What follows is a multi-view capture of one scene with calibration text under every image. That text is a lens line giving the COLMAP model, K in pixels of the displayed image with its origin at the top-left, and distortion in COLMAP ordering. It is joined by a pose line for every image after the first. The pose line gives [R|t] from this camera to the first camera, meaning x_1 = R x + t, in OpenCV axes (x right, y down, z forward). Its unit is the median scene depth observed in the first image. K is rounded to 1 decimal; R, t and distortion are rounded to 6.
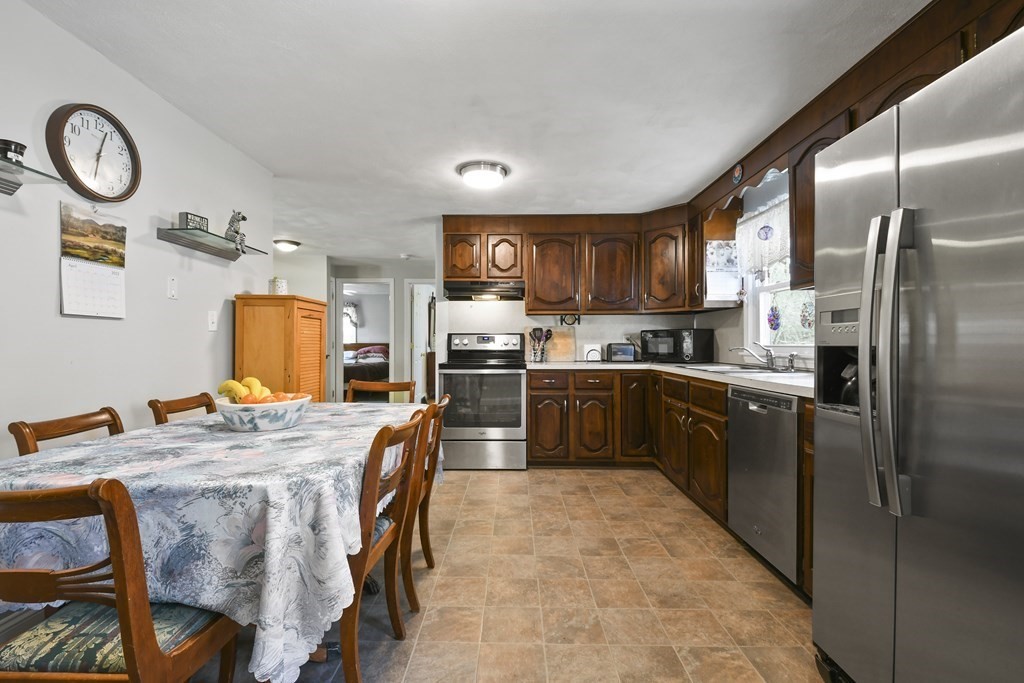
lens RADIAL K [[446.4, 0, 507.3], [0, 446.4, 344.7], [0, 0, 1]] dist [0.039135, -0.029811]
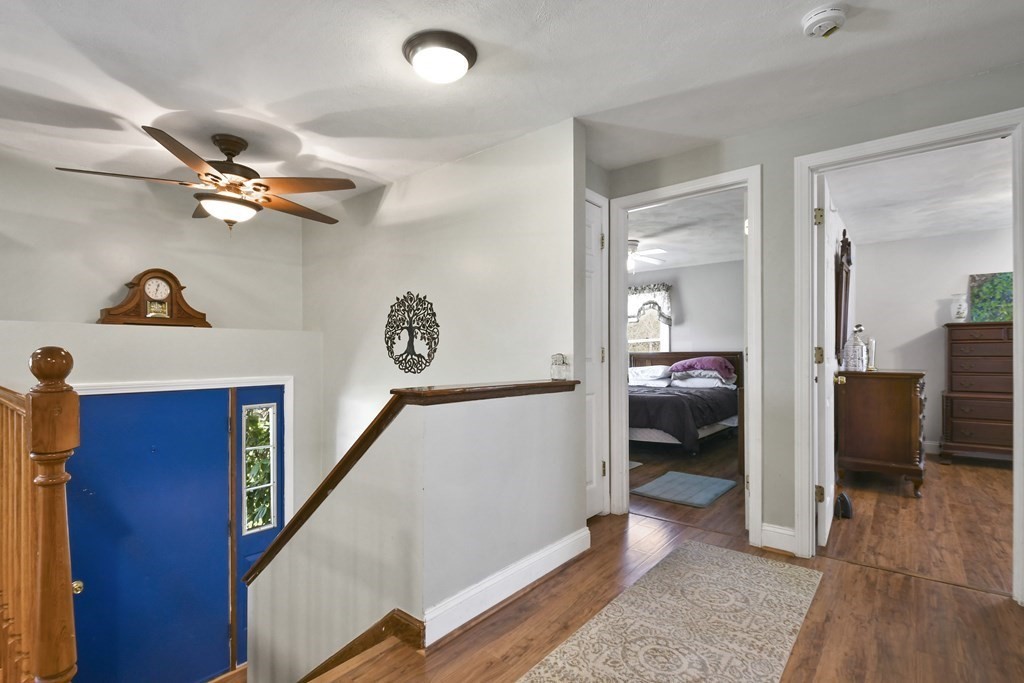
lens RADIAL K [[485.1, 0, 493.4], [0, 485.1, 356.8], [0, 0, 1]] dist [0.002118, -0.010027]
pose [[0.769415, -0.002158, -0.638745, -0.335722], [0.003390, 0.999994, 0.000705, 0.003612], [0.638740, -0.002708, 0.769418, 1.117436]]
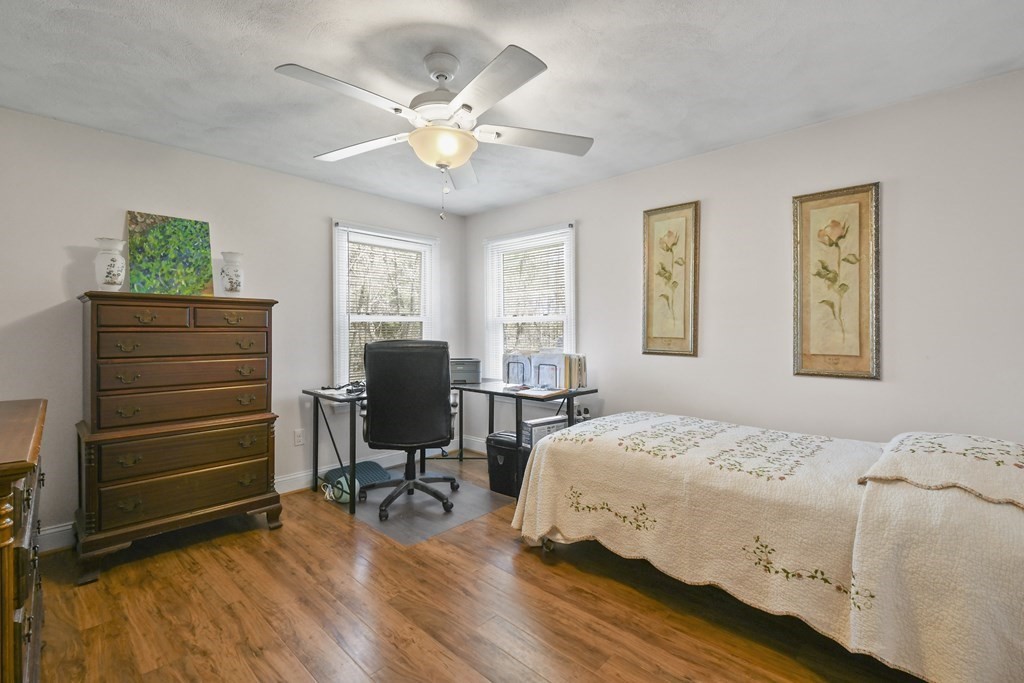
lens RADIAL K [[459.0, 0, 497.6], [0, 459.0, 331.3], [0, 0, 1]] dist [0.039828, -0.023721]
pose [[0.695374, -0.001649, 0.718646, -0.292622], [0.003501, 0.999993, -0.001093, -0.025682], [-0.718640, 0.003276, 0.695375, 2.087263]]
